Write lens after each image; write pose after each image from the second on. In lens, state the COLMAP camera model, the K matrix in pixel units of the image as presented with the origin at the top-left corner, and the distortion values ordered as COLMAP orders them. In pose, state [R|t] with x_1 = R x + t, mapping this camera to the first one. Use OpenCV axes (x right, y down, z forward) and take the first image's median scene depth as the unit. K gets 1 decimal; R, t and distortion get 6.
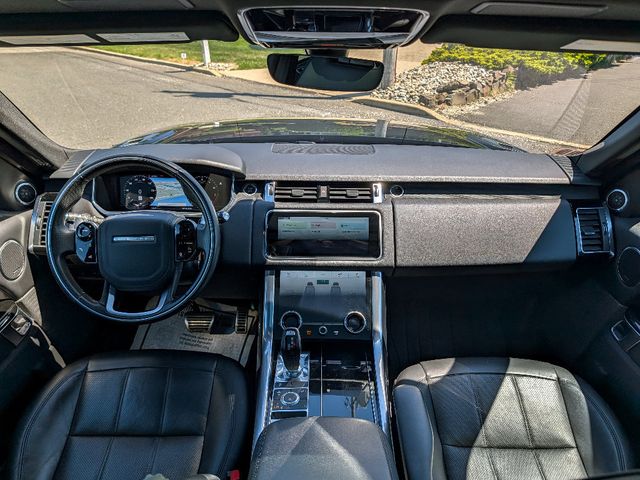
lens RADIAL K [[458.7, 0, 320.0], [0, 458.7, 240.0], [0, 0, 1]] dist [0.011706, -0.001335]
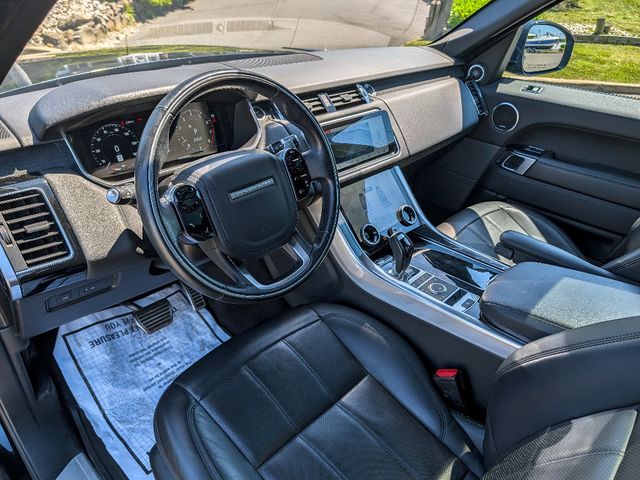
lens RADIAL K [[467.3, 0, 320.0], [0, 467.3, 240.0], [0, 0, 1]] dist [-0.006488, -0.003421]
pose [[0.701619, -0.347768, 0.621923, -0.685821], [0.276039, 0.937312, 0.212716, -0.045192], [-0.656911, 0.022430, 0.753634, 0.305986]]
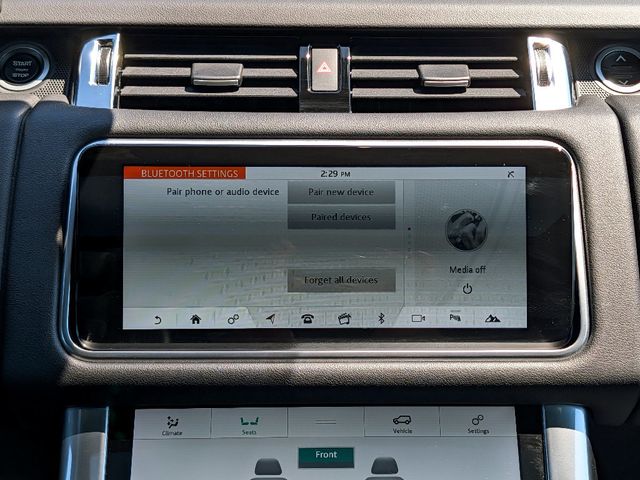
lens RADIAL K [[996.1, 0, 344.1], [0, 996.1, 237.0], [0, 0, 1]] dist [0.108966, -0.039803]
pose [[0.999880, -0.012480, 0.009160, 0.011926], [0.013031, 0.997944, -0.062758, 0.015038], [-0.008358, 0.062870, 0.997987, 0.483951]]
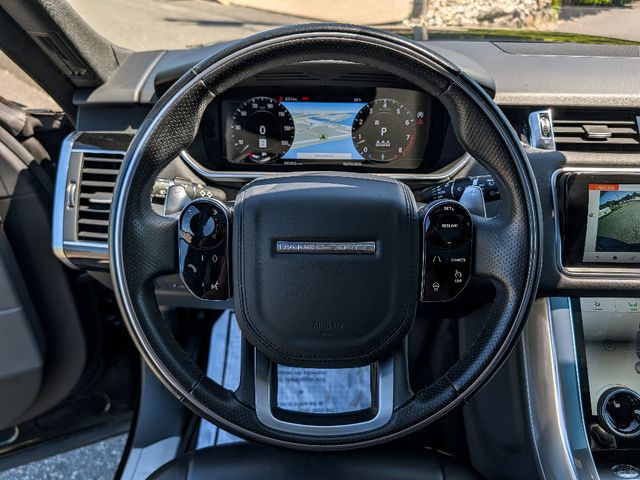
lens RADIAL K [[467.3, 0, 320.0], [0, 467.3, 240.0], [0, 0, 1]] dist [-0.006488, -0.003421]
pose [[0.999975, 0.001251, -0.006959, -0.340055], [-0.000449, 0.993477, 0.114030, -0.046033], [0.007056, -0.114024, 0.993453, 0.498862]]
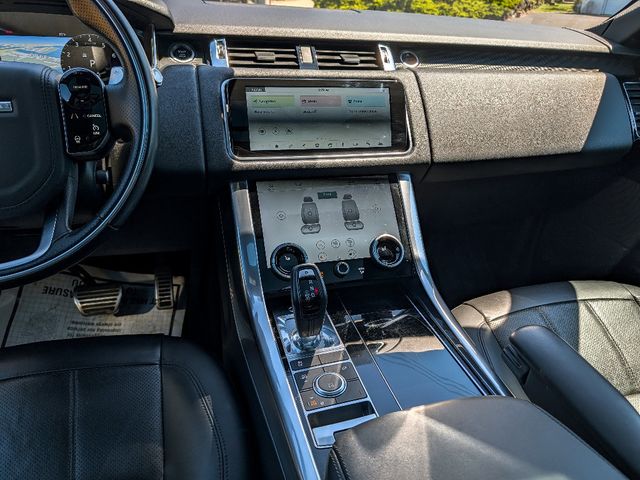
lens RADIAL K [[468.7, 0, 330.6], [0, 468.7, 242.7], [0, 0, 1]] dist [0.006416, -0.003695]
pose [[0.957830, -0.097898, 0.270144, -0.159816], [0.083013, 0.994360, 0.066013, 0.109816], [-0.275083, -0.040804, 0.960554, 0.367681]]
